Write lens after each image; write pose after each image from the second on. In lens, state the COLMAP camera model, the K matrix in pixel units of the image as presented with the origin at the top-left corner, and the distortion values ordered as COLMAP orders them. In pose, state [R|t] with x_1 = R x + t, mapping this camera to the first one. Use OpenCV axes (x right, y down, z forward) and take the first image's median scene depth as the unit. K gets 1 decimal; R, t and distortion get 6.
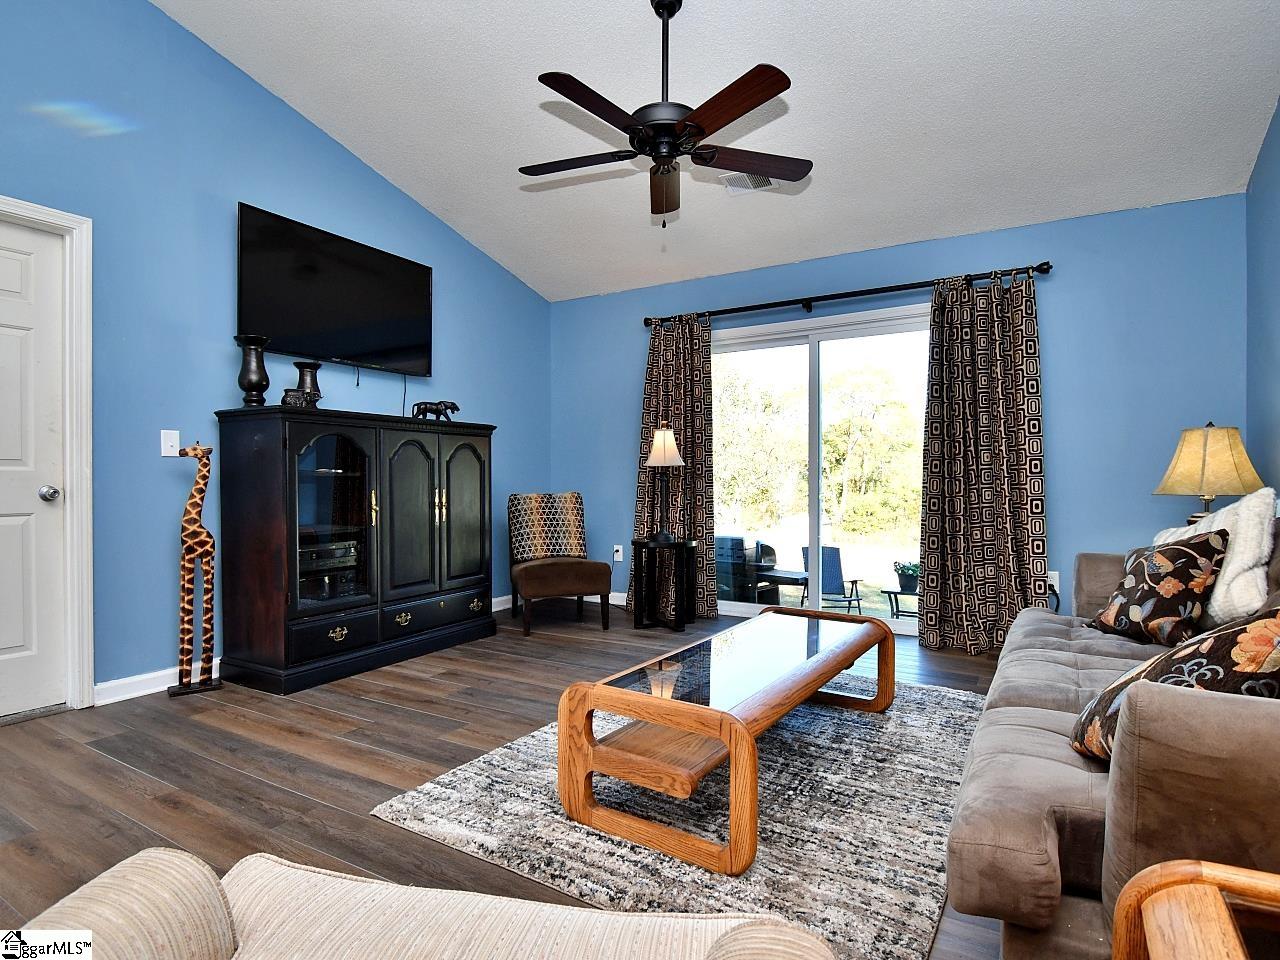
lens RADIAL K [[697.4, 0, 629.8], [0, 697.4, 482.9], [0, 0, 1]] dist [0.002572, -0.033279]
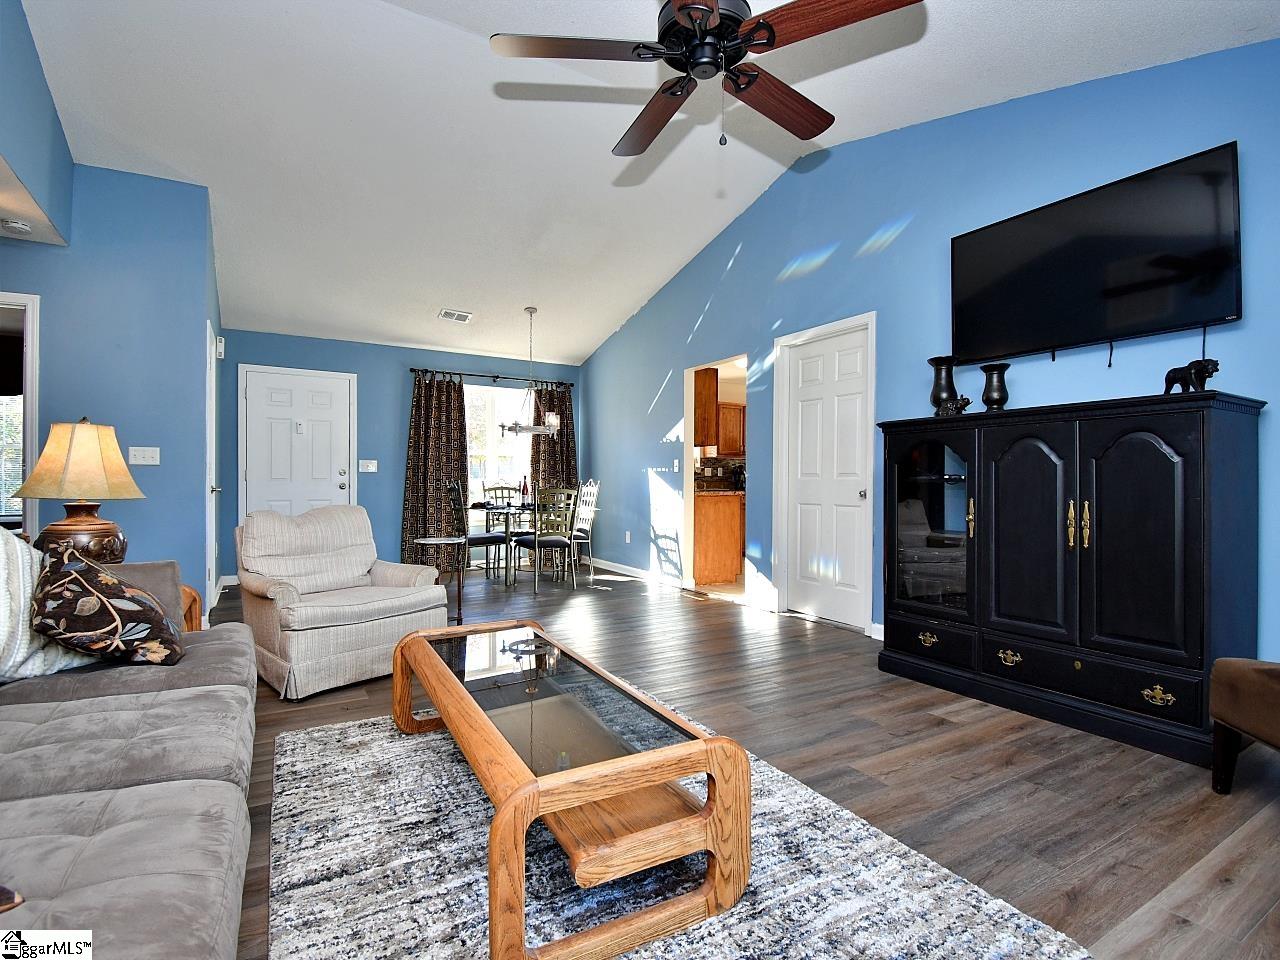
lens RADIAL K [[629.8, 0, 640.0], [0, 629.8, 480.0], [0, 0, 1]] dist [-0.000220, -0.000170]
pose [[-0.466378, 0.000726, -0.884585, 0.547378], [-0.008984, 0.999944, 0.005557, -0.013678], [0.884540, 0.010539, -0.466346, 0.991204]]
